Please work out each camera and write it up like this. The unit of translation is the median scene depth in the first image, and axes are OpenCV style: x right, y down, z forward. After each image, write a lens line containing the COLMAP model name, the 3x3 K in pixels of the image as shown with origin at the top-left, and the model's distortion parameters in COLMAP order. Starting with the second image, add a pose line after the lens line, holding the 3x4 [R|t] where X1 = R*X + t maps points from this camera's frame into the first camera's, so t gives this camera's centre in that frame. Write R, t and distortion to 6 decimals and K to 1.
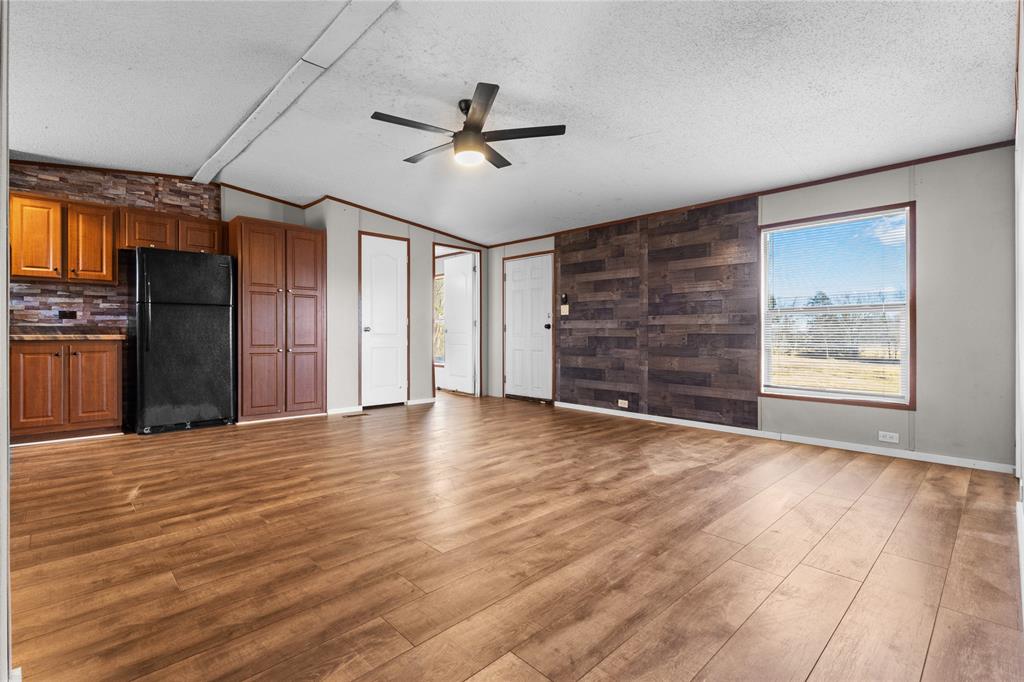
lens RADIAL K [[475.9, 0, 510.4], [0, 475.9, 339.5], [0, 0, 1]] dist [0.009739, -0.001757]
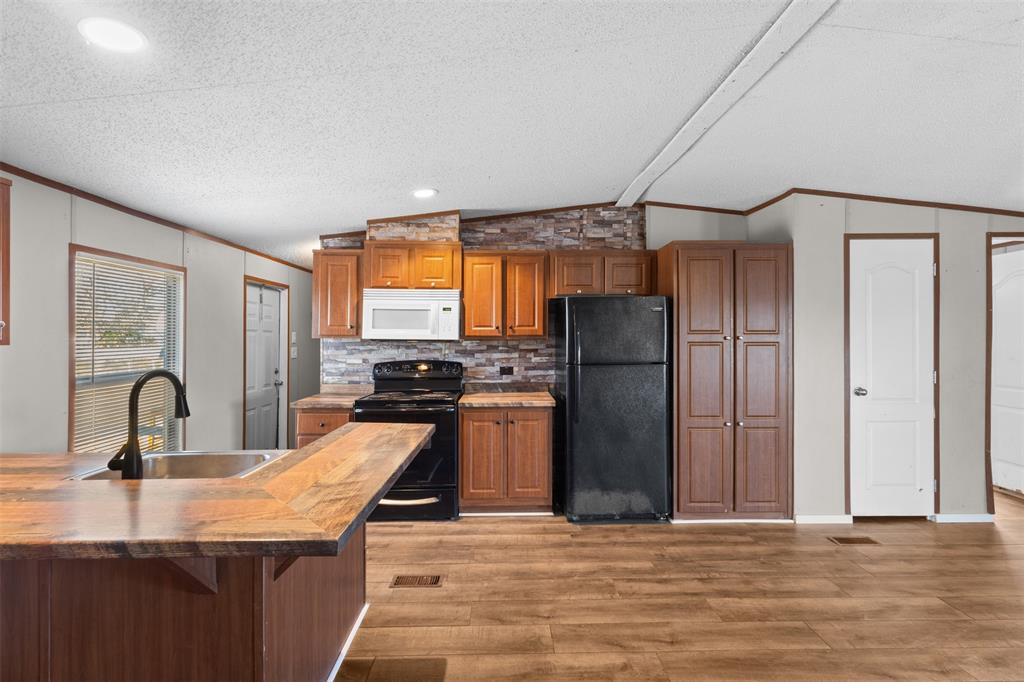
lens RADIAL K [[475.9, 0, 508.4], [0, 475.9, 337.6], [0, 0, 1]] dist [0.009739, -0.001757]
pose [[0.733986, -0.003258, -0.679157, -0.260535], [-0.001153, 0.999981, -0.006043, -0.105631], [0.679164, 0.005218, 0.733968, 0.287772]]
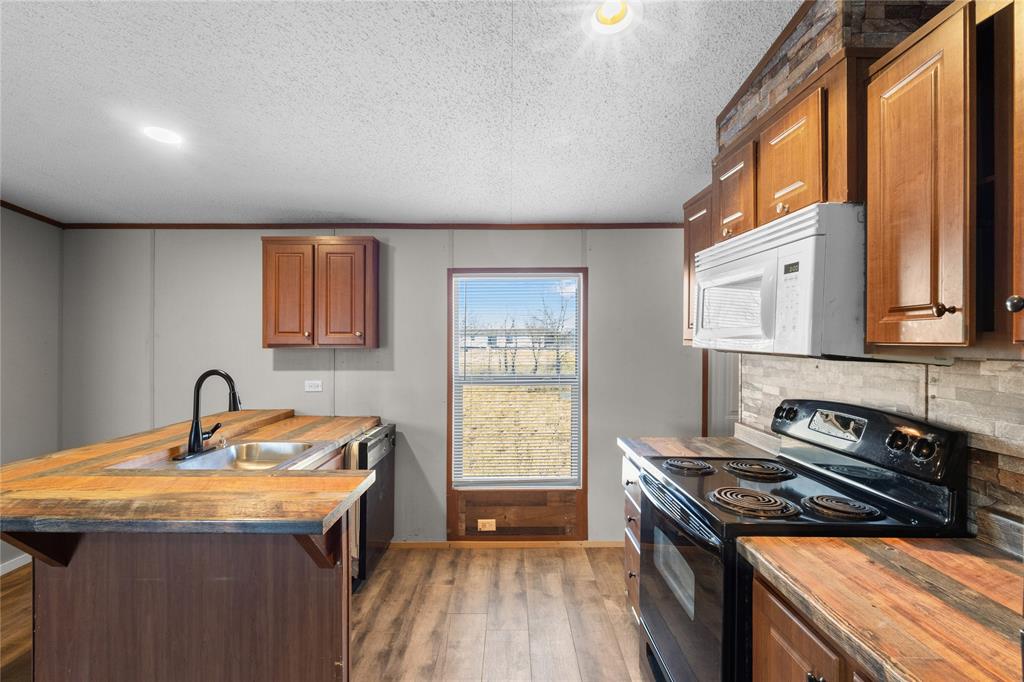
lens RADIAL K [[475.9, 0, 509.2], [0, 475.9, 340.0], [0, 0, 1]] dist [0.009739, -0.001757]
pose [[-0.692833, 0.001035, -0.721097, -0.560679], [-0.004464, 0.999974, 0.005724, -0.116395], [0.721084, 0.007185, -0.692811, 0.888551]]
